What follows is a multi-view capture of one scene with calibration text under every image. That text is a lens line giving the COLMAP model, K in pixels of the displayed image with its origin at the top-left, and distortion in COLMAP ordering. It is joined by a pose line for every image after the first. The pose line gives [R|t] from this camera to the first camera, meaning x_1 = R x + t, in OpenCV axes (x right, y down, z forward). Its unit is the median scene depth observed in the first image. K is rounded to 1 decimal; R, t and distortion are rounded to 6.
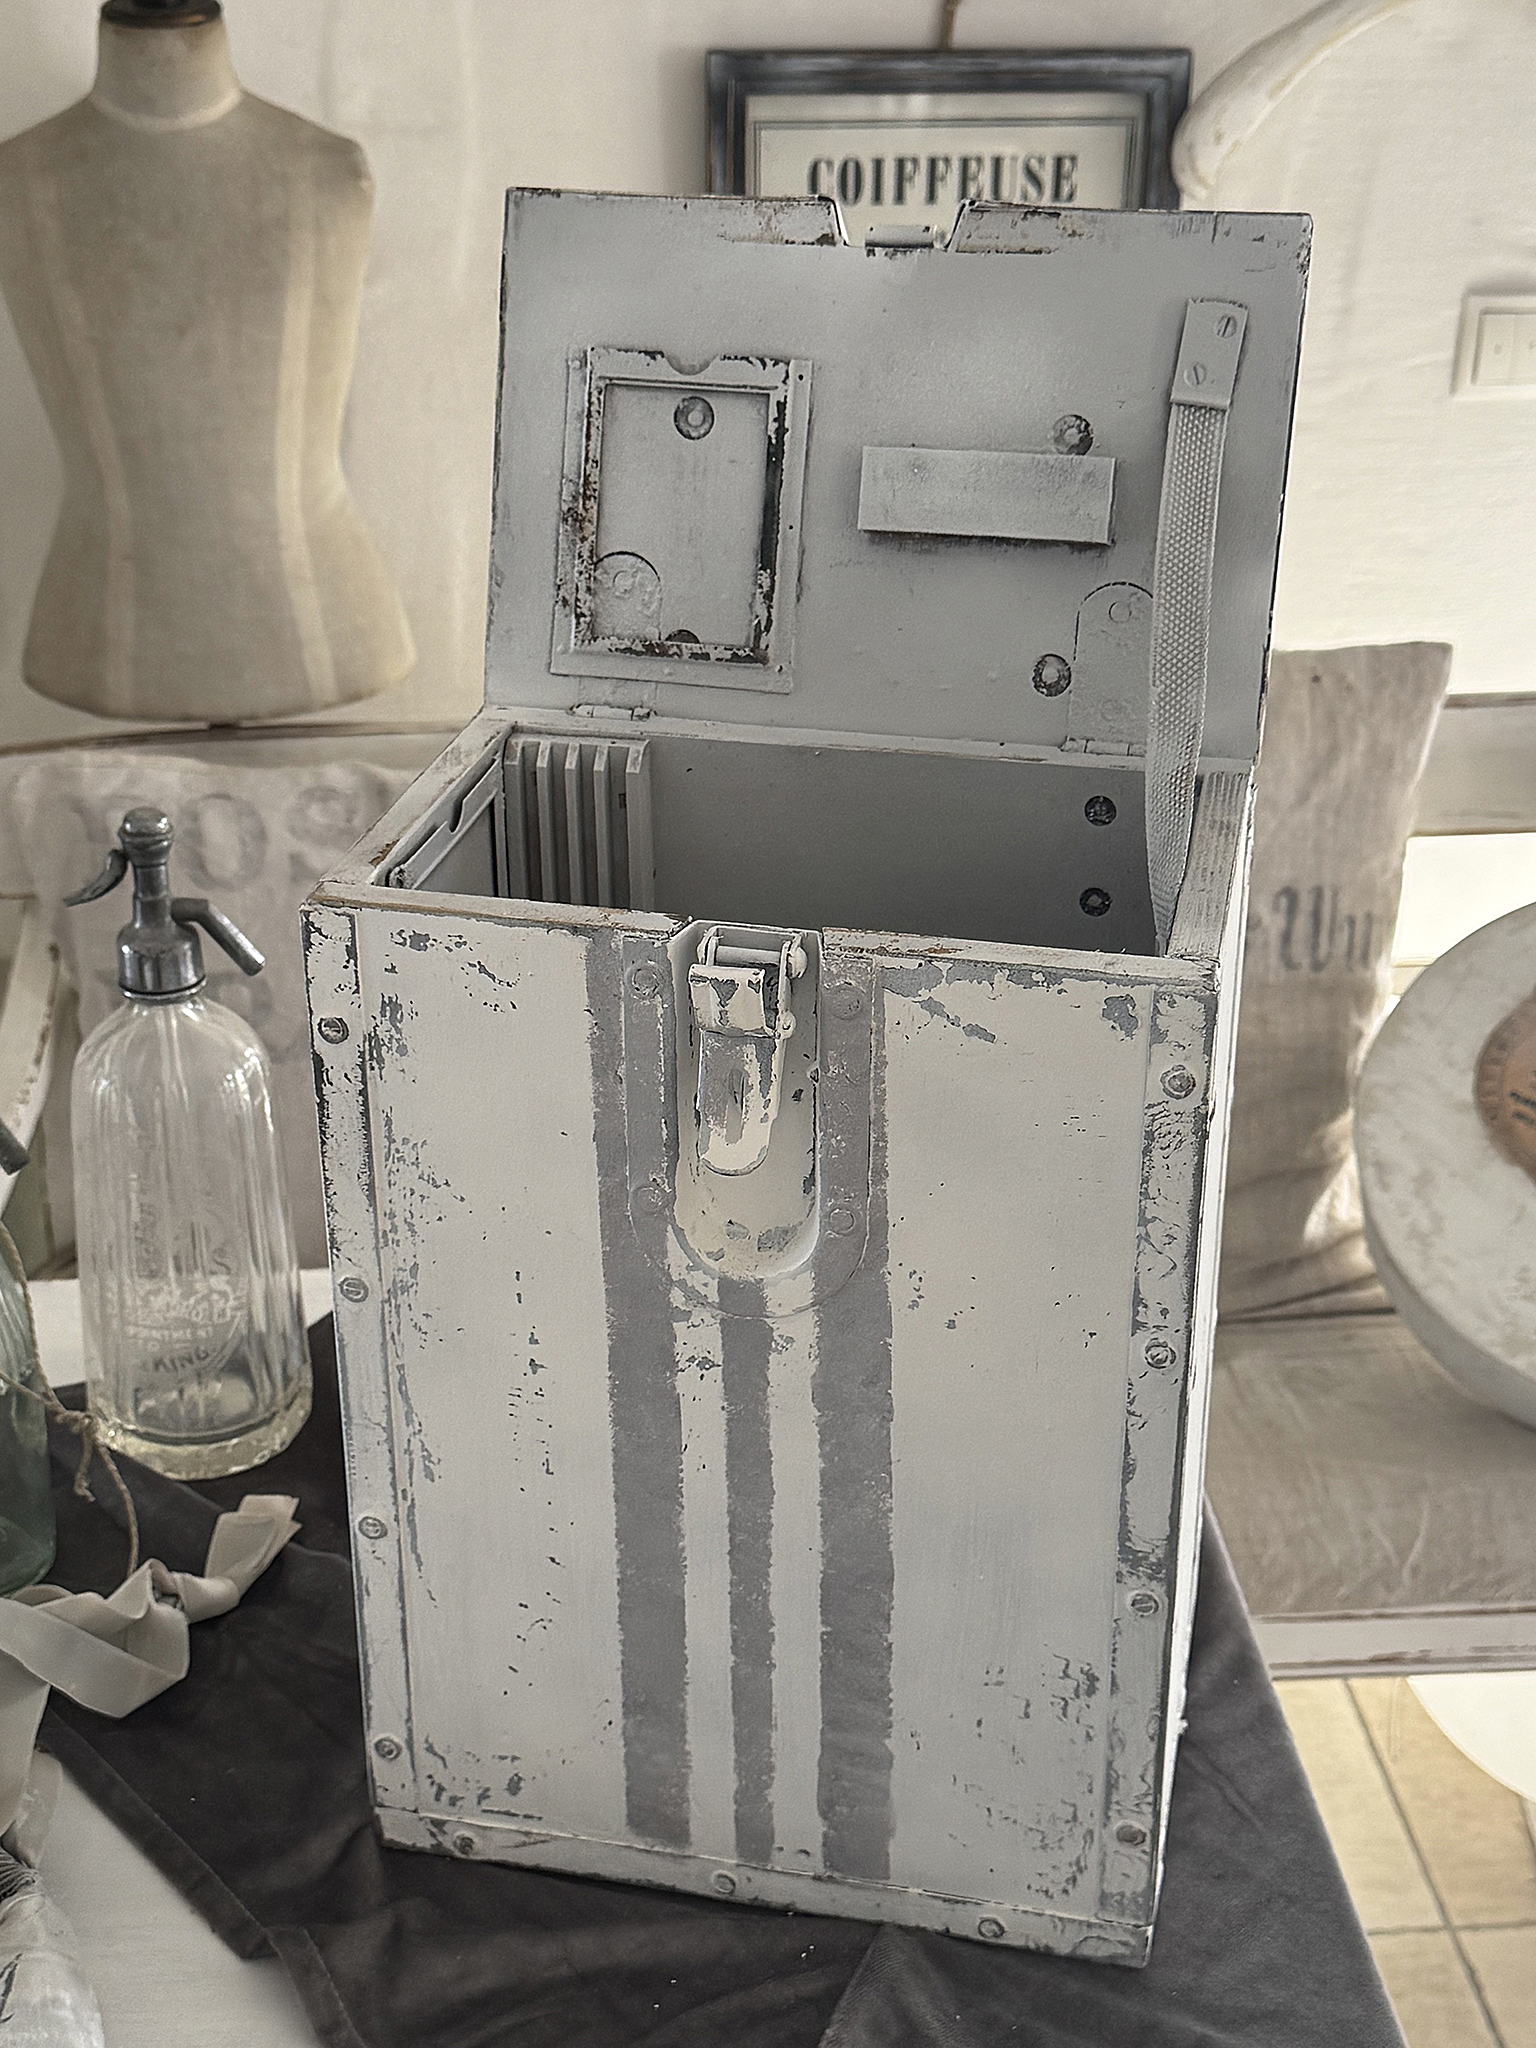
lens RADIAL K [[2832.7, 0, 768.0], [0, 2832.7, 1024.0], [0, 0, 1]] dist [0.199359, -0.416089]
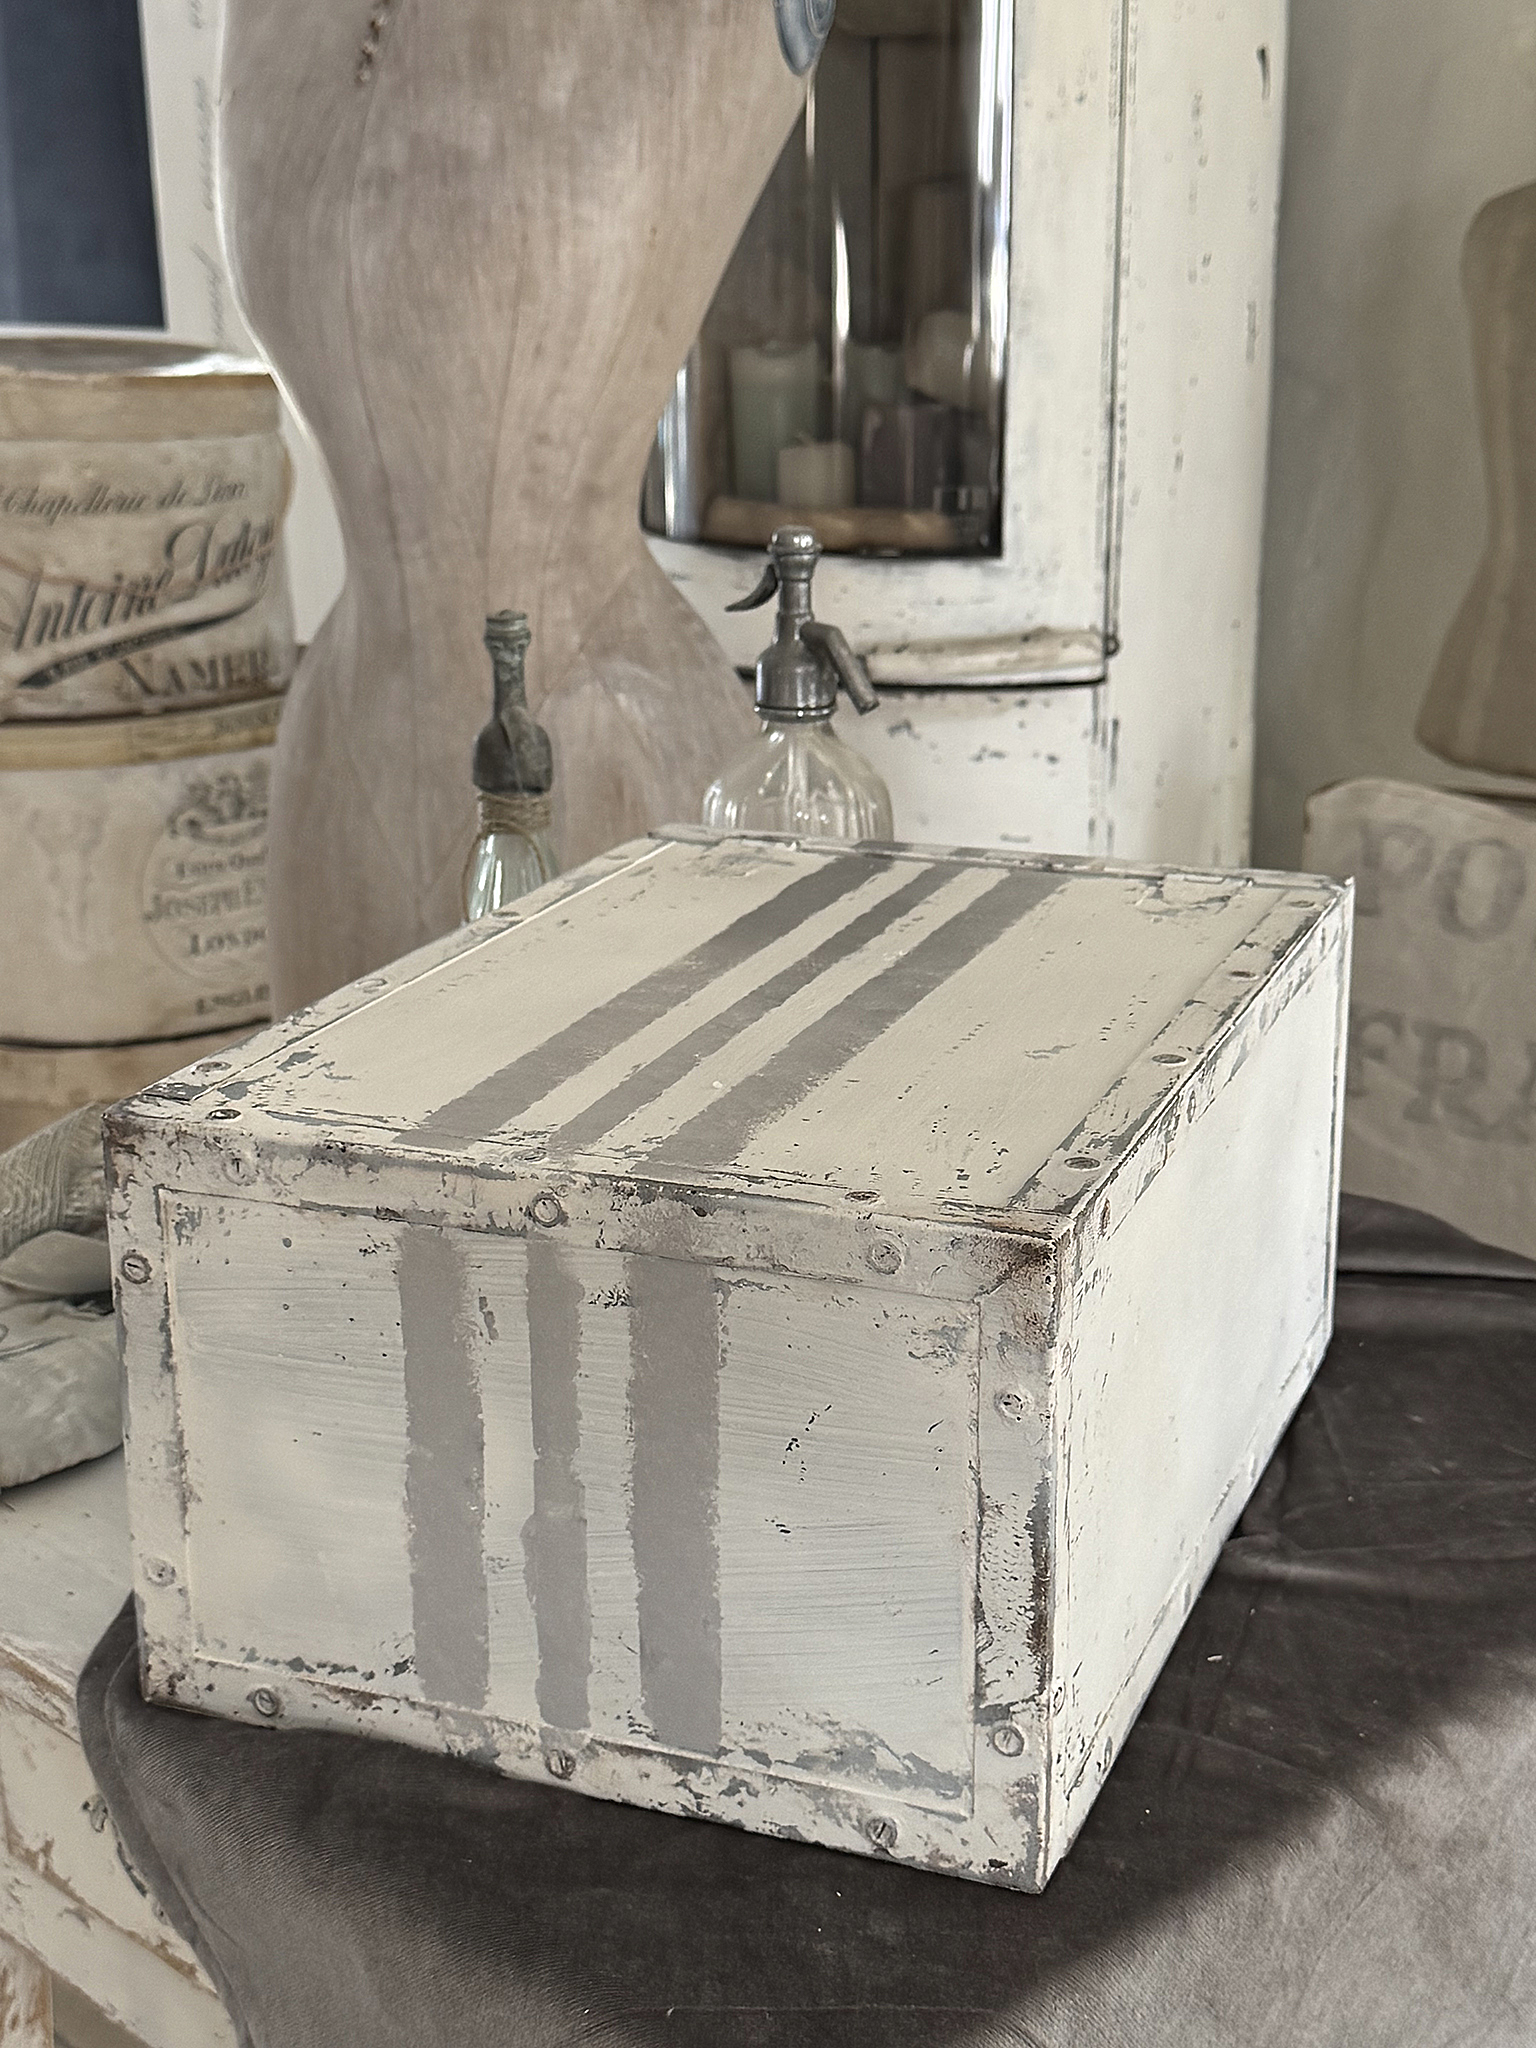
lens RADIAL K [[2854.1, 0, 761.6], [0, 2854.1, 1042.2], [0, 0, 1]] dist [0.155149, -0.251129]
pose [[0.658419, 0.208194, -0.723284, 0.340336], [-0.321122, 0.946831, -0.019783, 0.076948], [0.680709, 0.245288, 0.690267, 0.193243]]
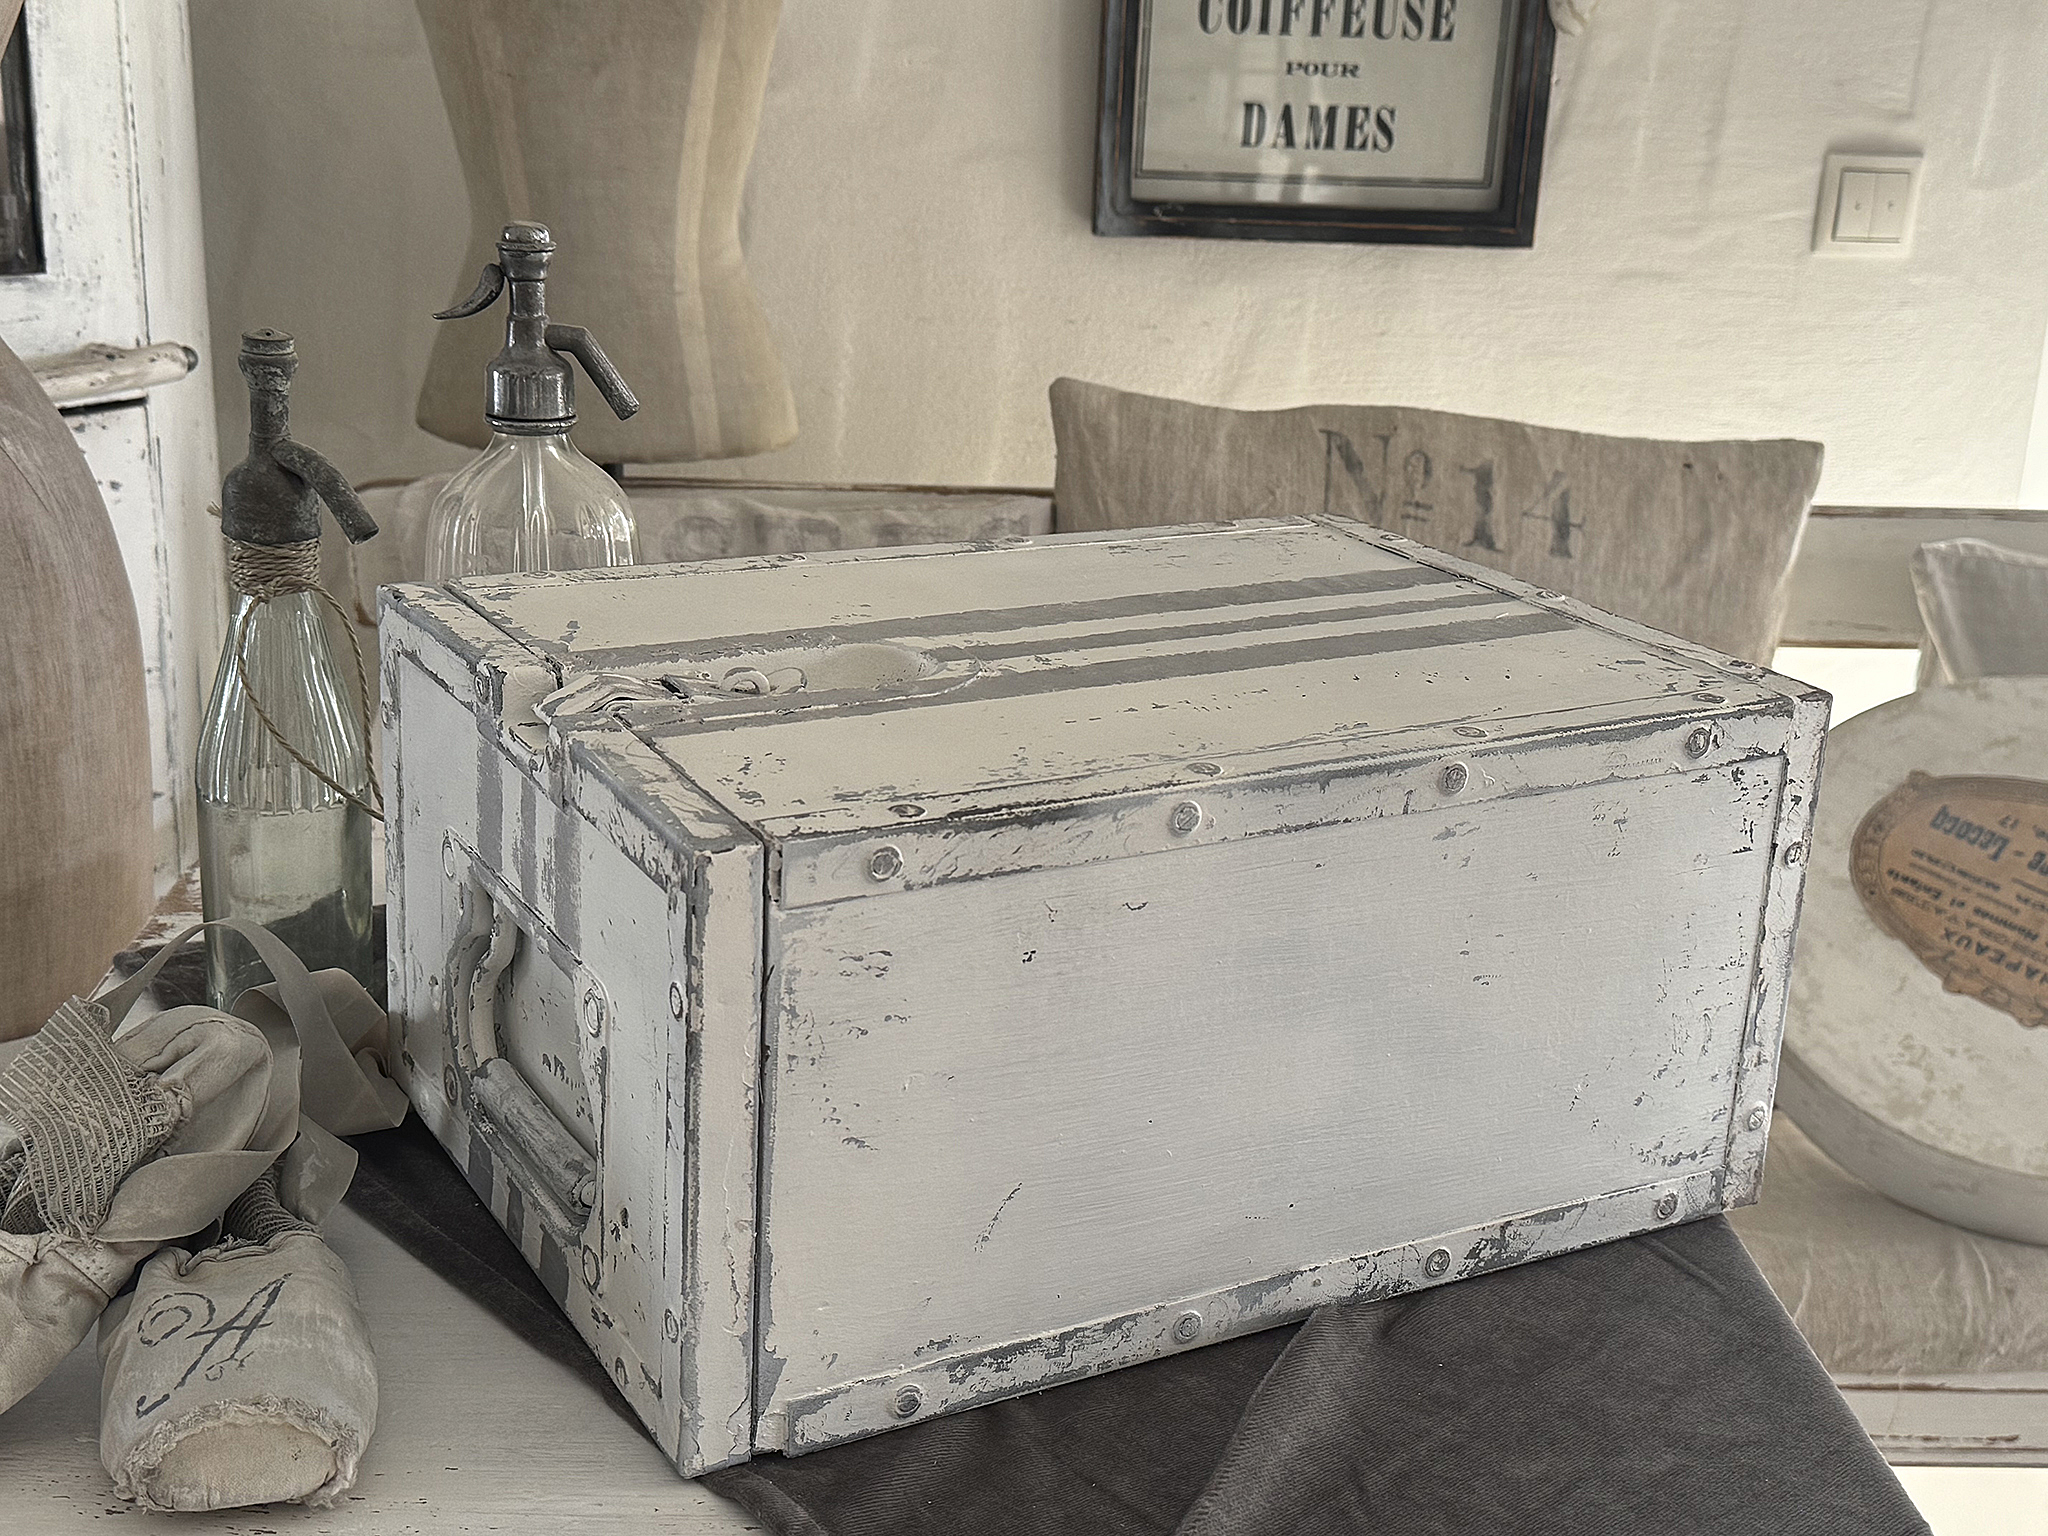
lens RADIAL K [[2605.7, 0, 1032.7], [0, 2605.7, 768.0], [0, 0, 1]] dist [0.223135, -0.579612]
pose [[0.998769, 0.042910, -0.024885, -0.011208], [-0.046309, 0.986393, -0.157747, 0.143640], [0.017777, 0.158705, 0.987166, 0.095831]]
